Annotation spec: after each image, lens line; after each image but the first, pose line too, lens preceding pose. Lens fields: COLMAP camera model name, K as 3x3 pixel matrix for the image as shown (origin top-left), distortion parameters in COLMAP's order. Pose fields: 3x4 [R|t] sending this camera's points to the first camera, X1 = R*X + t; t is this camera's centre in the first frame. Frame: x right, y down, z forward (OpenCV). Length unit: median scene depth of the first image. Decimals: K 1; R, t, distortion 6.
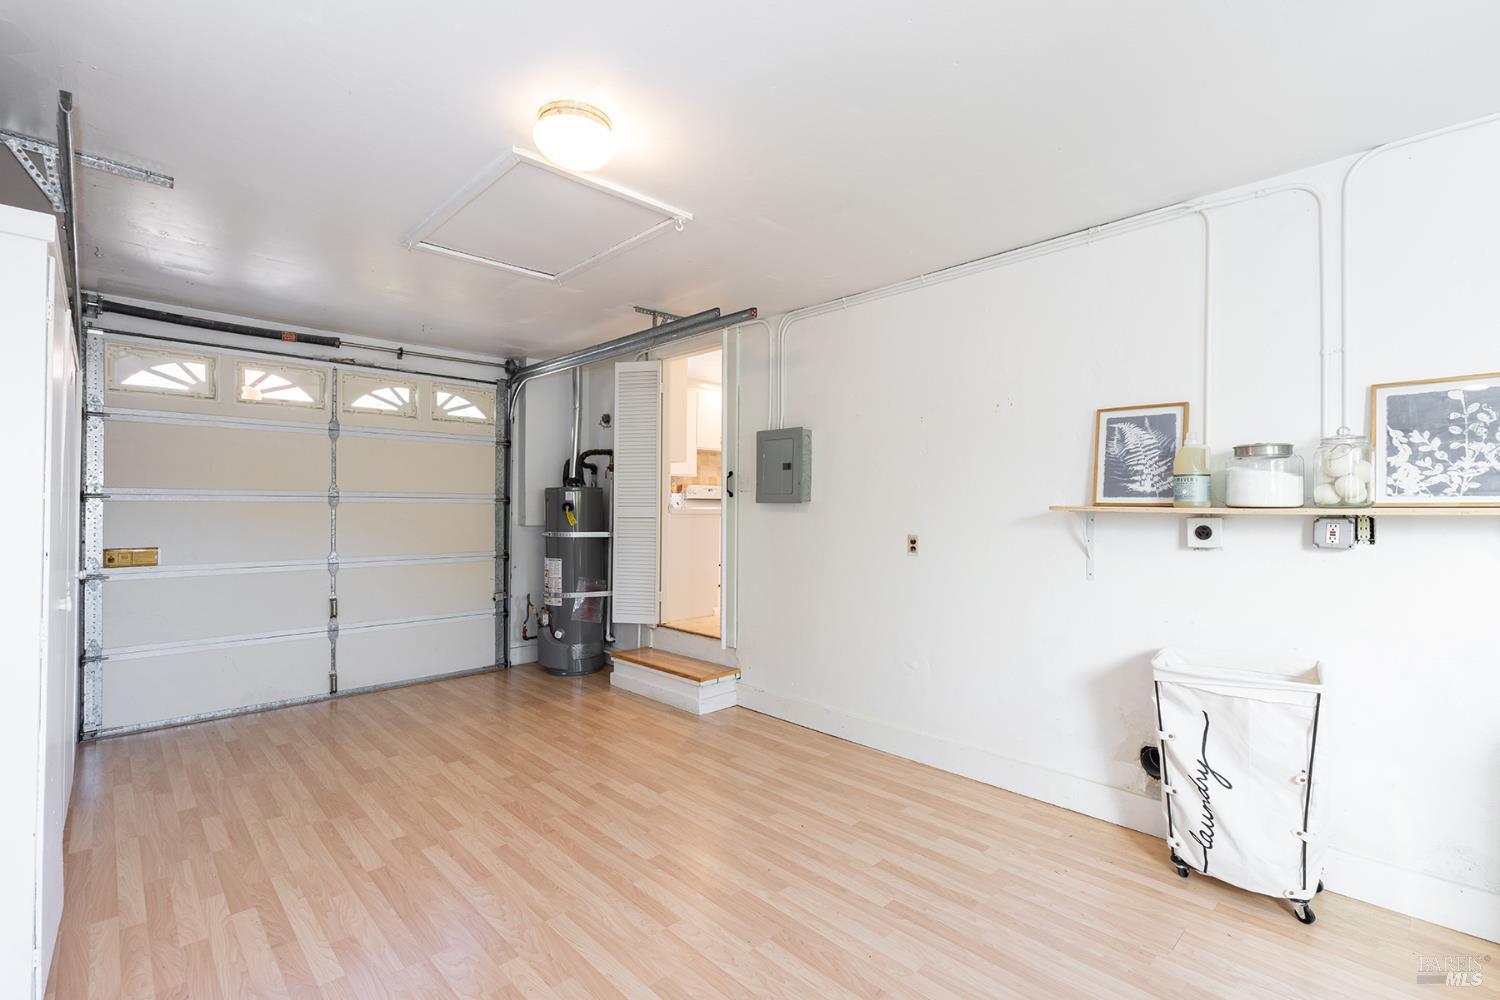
lens RADIAL K [[674.5, 0, 749.3], [0, 674.5, 503.4], [0, 0, 1]] dist [0.007774, -0.000610]
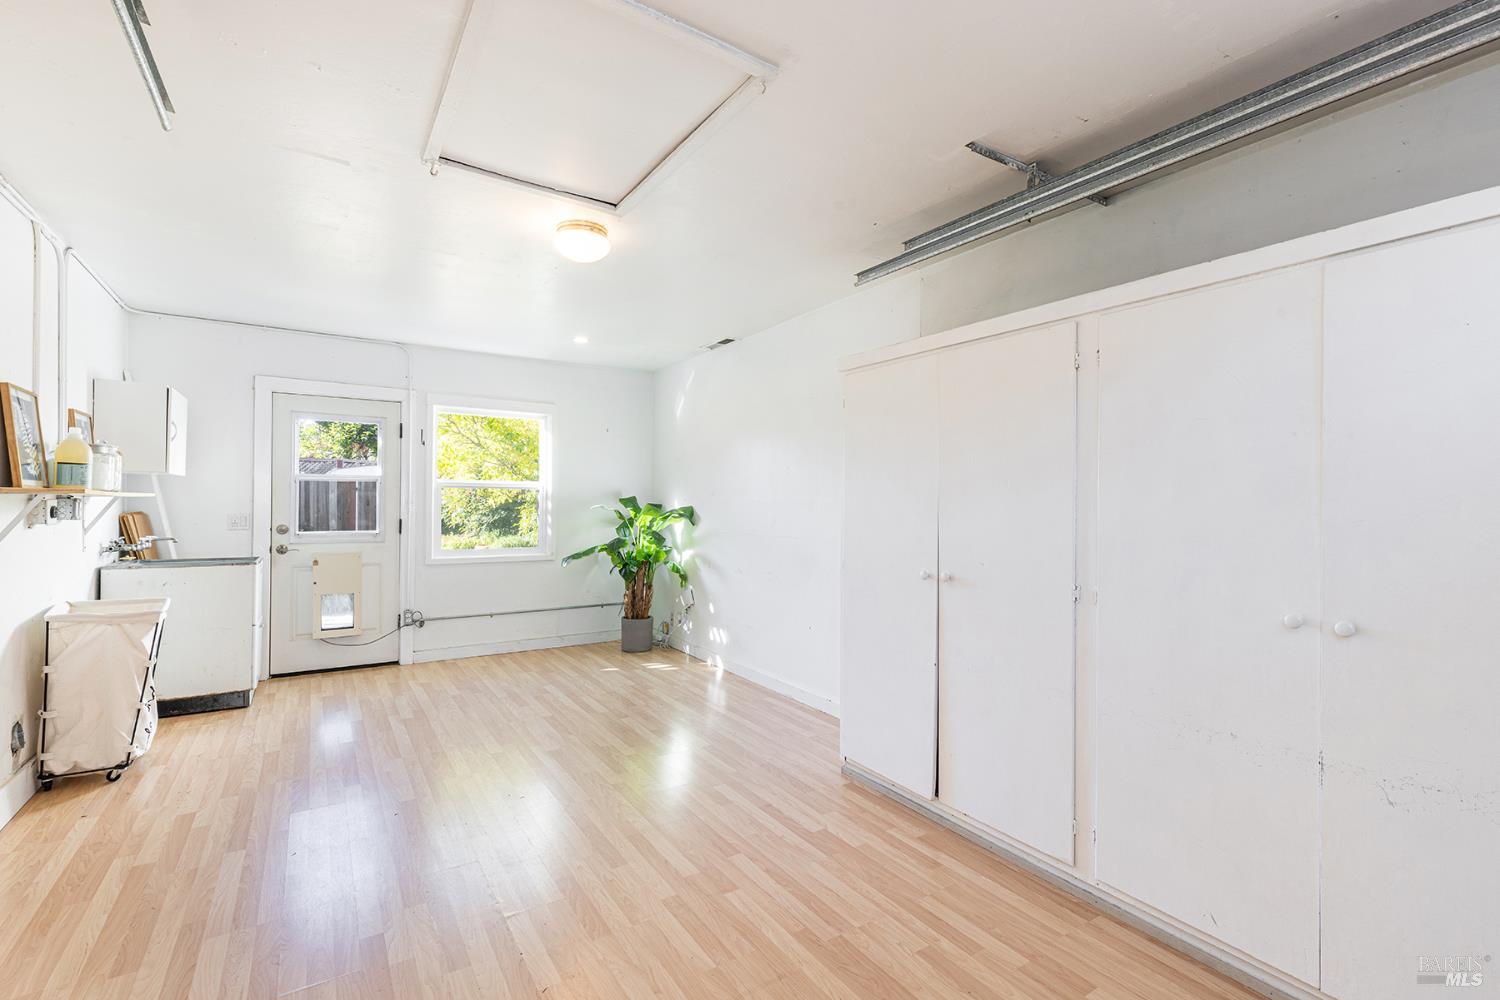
lens RADIAL K [[674.5, 0, 750.7], [0, 674.5, 503.1], [0, 0, 1]] dist [0.007774, -0.000610]
pose [[-0.982045, -0.012695, 0.188220, -0.714982], [-0.014773, 0.999844, -0.009640, 0.018874], [-0.188068, -0.012248, -0.982080, 1.882705]]
